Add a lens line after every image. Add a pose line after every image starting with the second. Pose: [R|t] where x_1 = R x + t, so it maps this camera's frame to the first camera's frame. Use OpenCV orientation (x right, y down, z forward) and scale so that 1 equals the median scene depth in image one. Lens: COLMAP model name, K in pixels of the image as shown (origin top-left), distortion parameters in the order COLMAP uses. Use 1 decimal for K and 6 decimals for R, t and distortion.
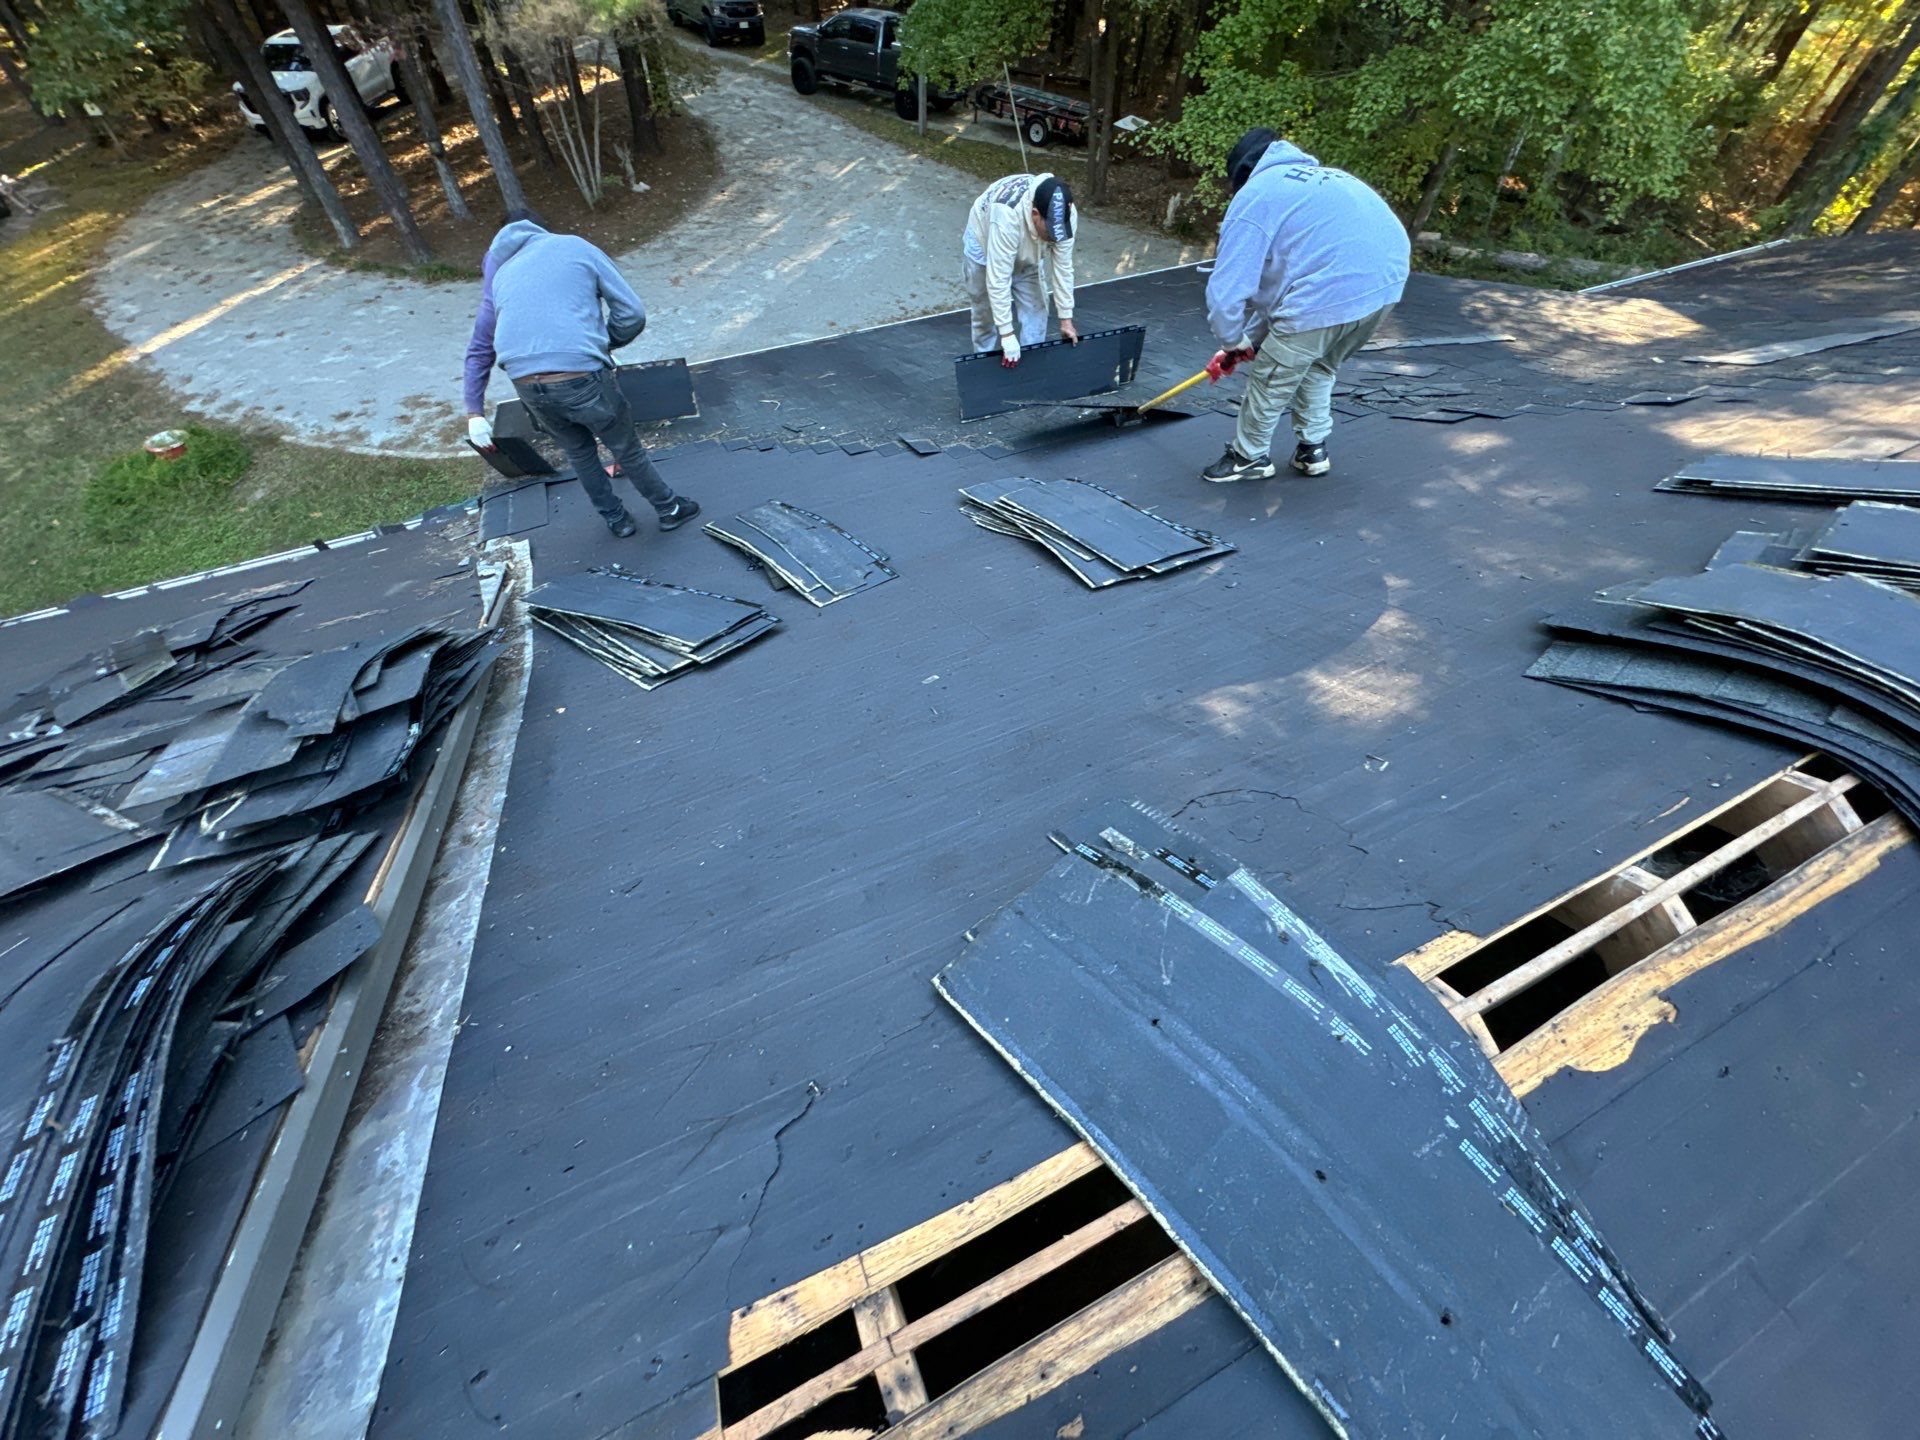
lens RADIAL K [[767.7, 0, 957.1], [0, 767.7, 720.9], [0, 0, 1]] dist [-0.007772, 0.000806]
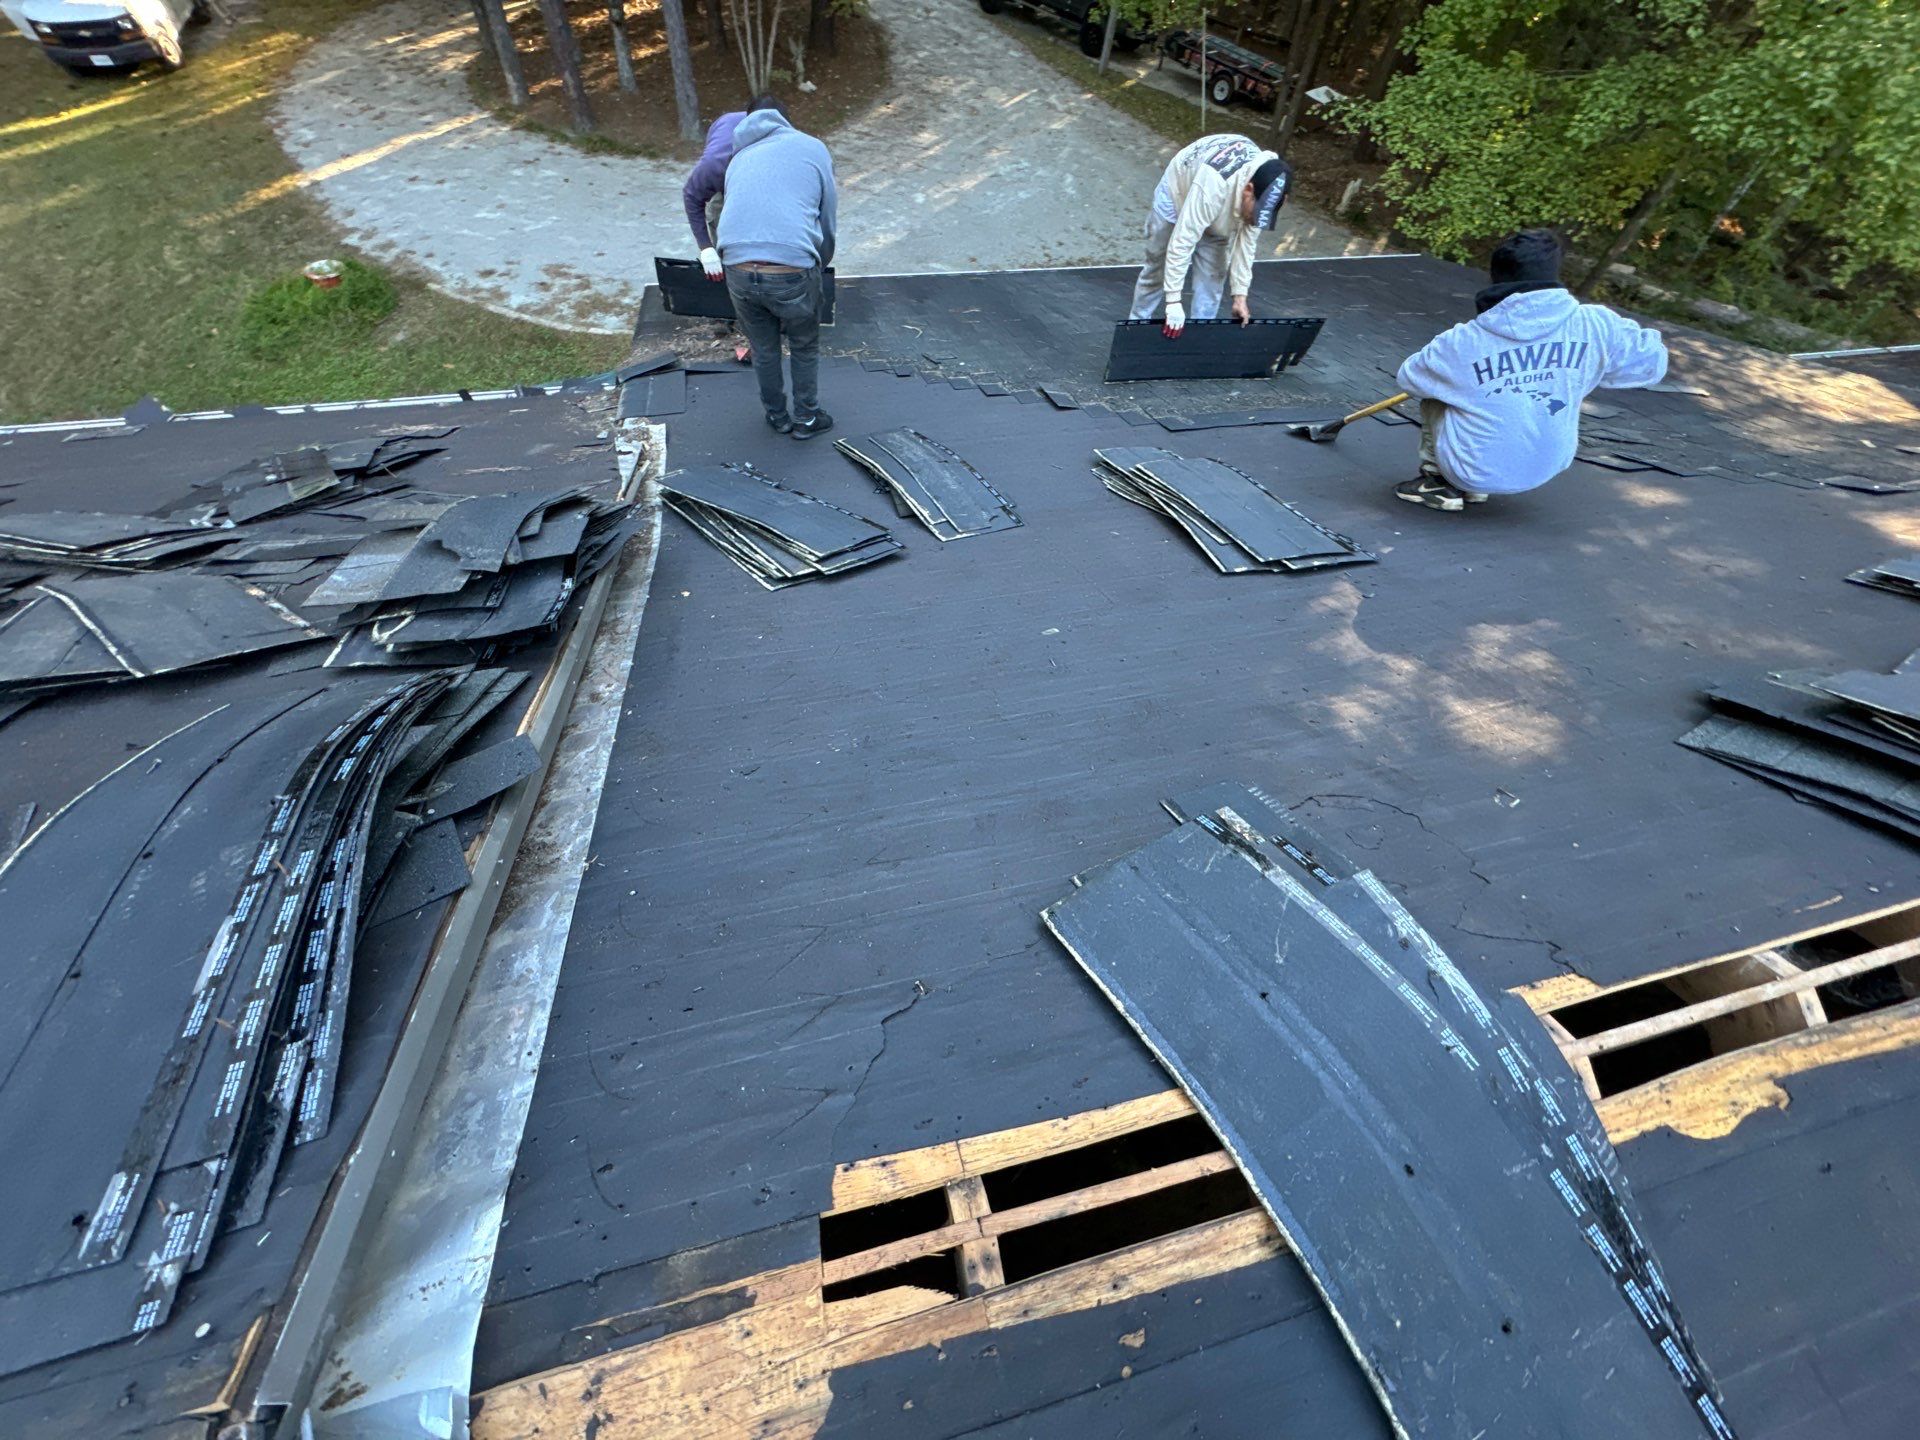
lens RADIAL K [[767.7, 0, 957.1], [0, 767.7, 720.9], [0, 0, 1]] dist [-0.007772, 0.000806]
pose [[0.979000, 0.195938, -0.056277, -0.091068], [-0.192629, 0.979481, 0.059247, 0.029692], [0.066731, -0.047162, 0.996656, -0.018458]]
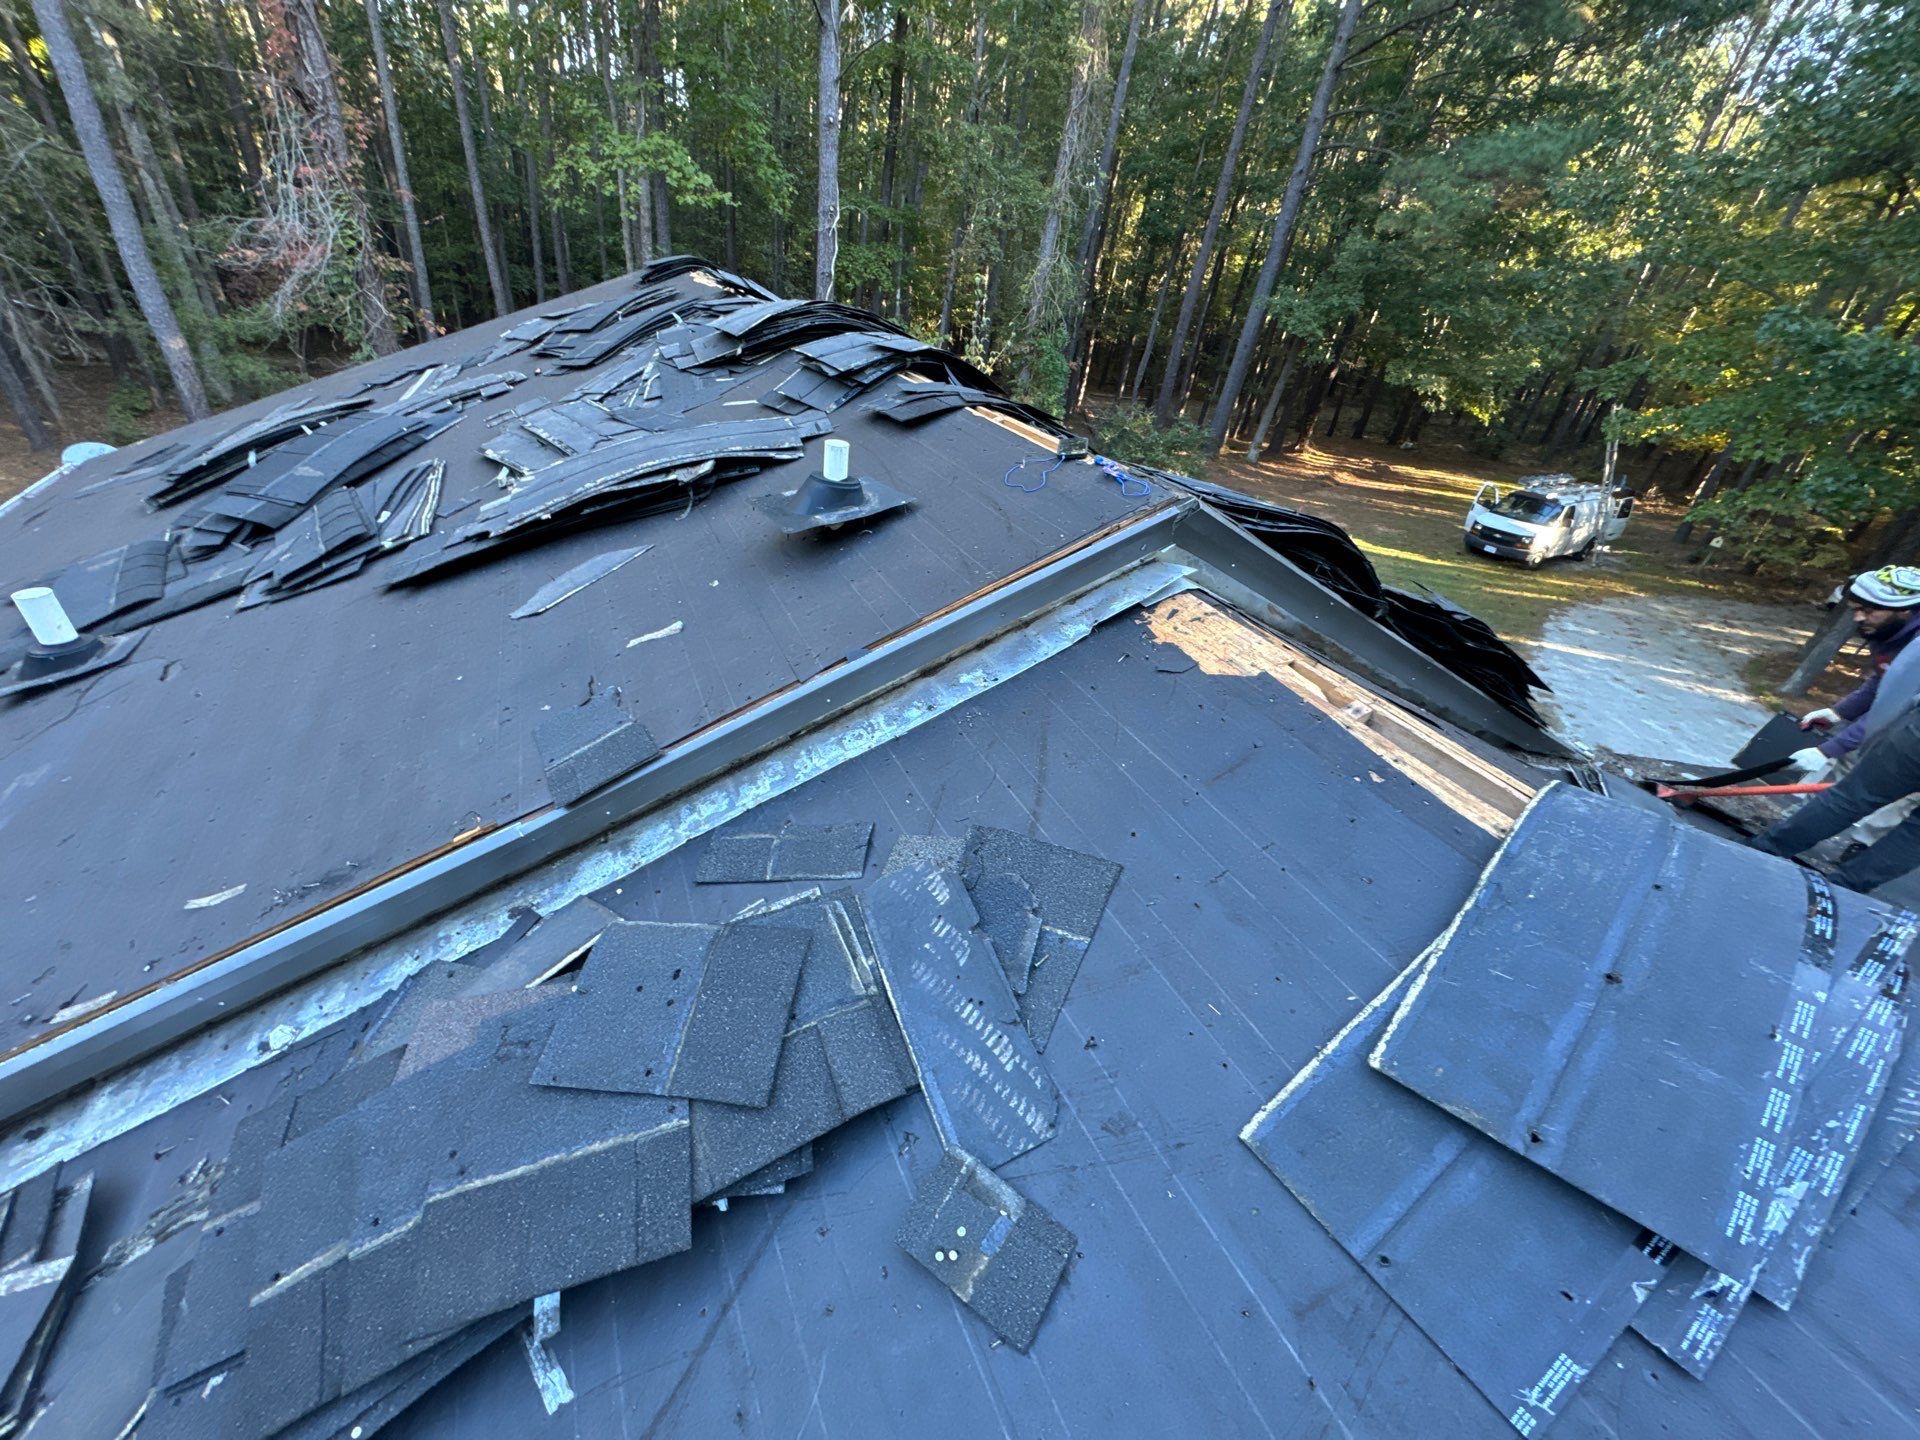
lens RADIAL K [[761.4, 0, 961.9], [0, 761.4, 712.8], [0, 0, 1]] dist [0.002132, 0.000149]
pose [[0.020310, 0.522884, -0.852162, 0.662156], [-0.843472, 0.466581, 0.266189, 0.534321], [0.536788, 0.713368, 0.450515, -0.145985]]
